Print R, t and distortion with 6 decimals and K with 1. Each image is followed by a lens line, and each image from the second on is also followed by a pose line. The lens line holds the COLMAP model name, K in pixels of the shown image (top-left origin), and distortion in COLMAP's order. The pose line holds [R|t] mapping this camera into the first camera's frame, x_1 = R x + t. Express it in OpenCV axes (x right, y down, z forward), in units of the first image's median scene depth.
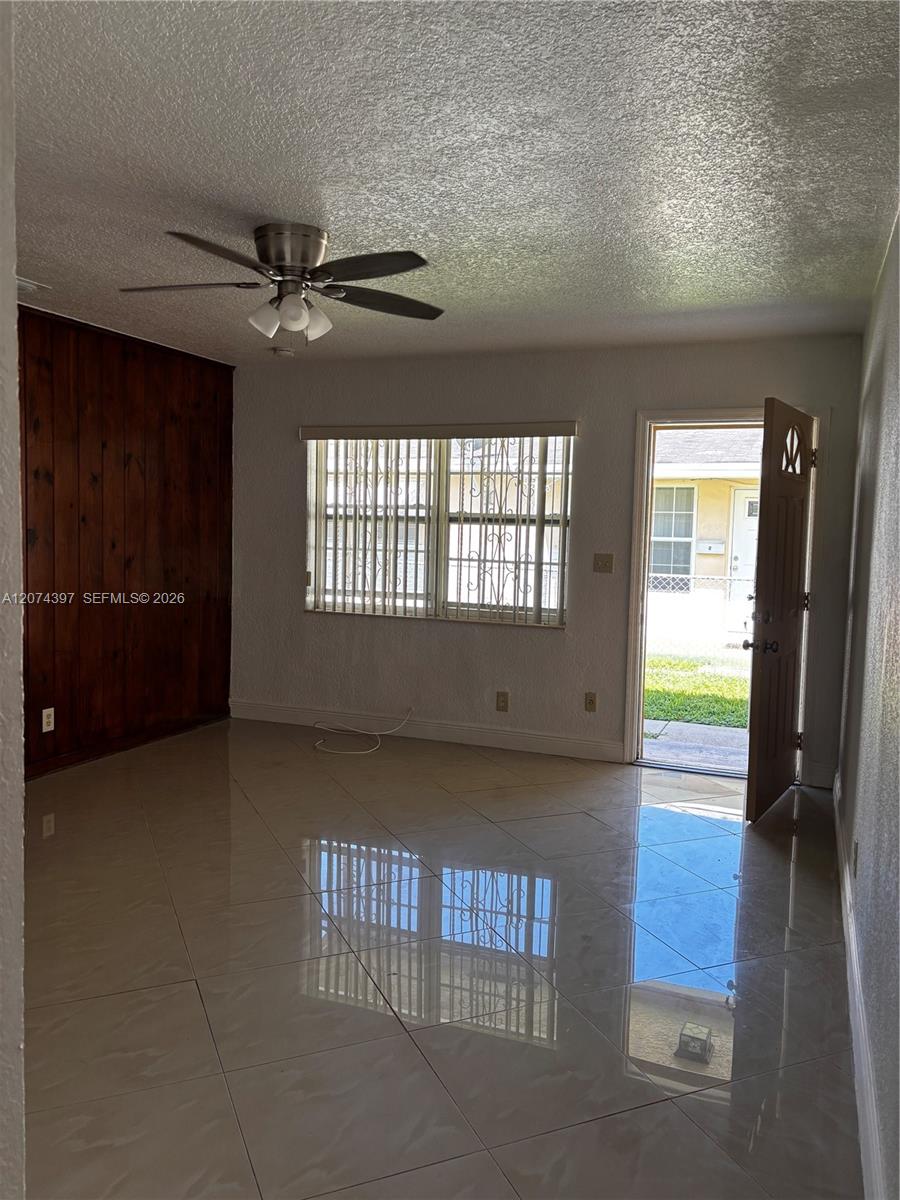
lens RADIAL K [[901.7, 0, 448.1], [0, 901.7, 587.9], [0, 0, 1]] dist [0.018716, -0.000489]
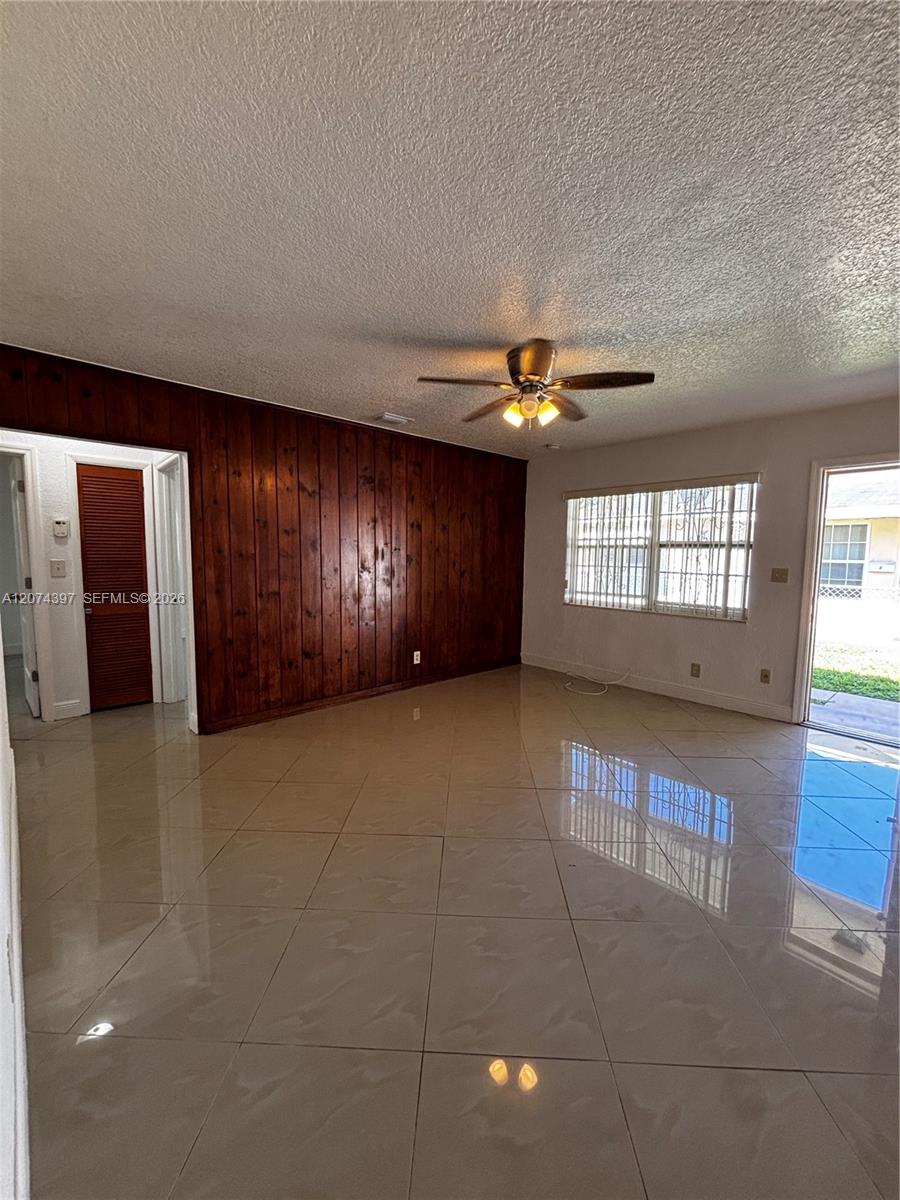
lens RADIAL K [[482.3, 0, 452.6], [0, 482.3, 598.1], [0, 0, 1]] dist [-0.000602, -0.000198]
pose [[0.902566, 0.025796, -0.429777, 0.037587], [-0.019265, 0.999623, 0.019543, 0.001874], [0.430120, -0.009359, 0.902723, 0.117688]]
